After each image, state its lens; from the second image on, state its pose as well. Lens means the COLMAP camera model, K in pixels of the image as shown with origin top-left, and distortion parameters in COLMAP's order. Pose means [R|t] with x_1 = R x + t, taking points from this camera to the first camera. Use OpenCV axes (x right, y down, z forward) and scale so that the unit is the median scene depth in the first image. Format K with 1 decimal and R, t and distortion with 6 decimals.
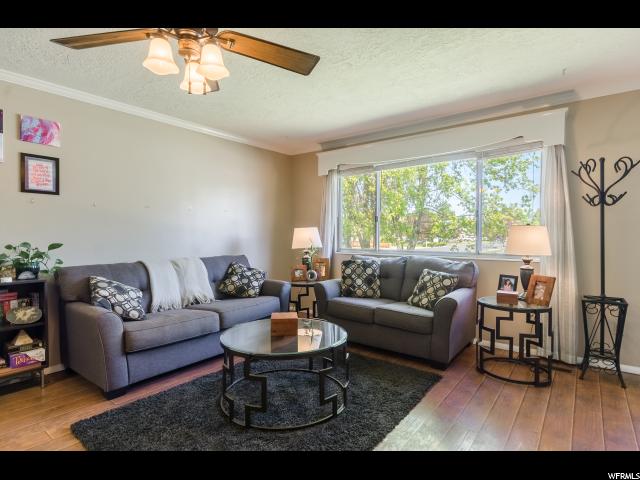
lens RADIAL K [[348.4, 0, 318.9], [0, 348.4, 236.5], [0, 0, 1]] dist [0.005105, 0.001023]
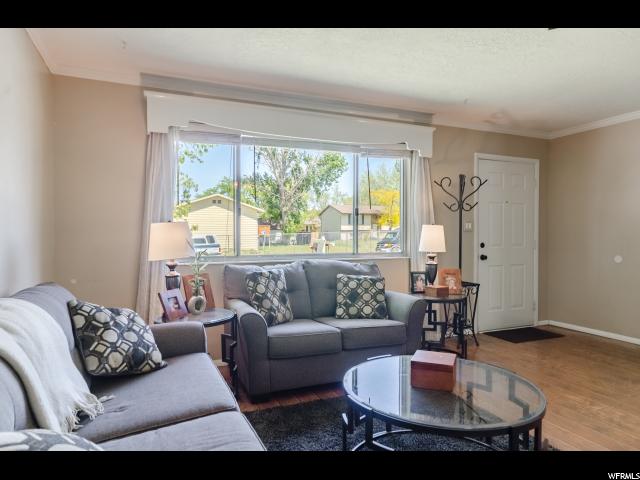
lens RADIAL K [[405.6, 0, 320.5], [0, 405.6, 240.2], [0, 0, 1]] dist [-0.002708, -0.000986]
pose [[0.476721, -0.011563, 0.878978, -0.650286], [0.011394, 0.999911, 0.006974, 0.002624], [-0.878981, 0.006690, 0.476811, 0.631378]]
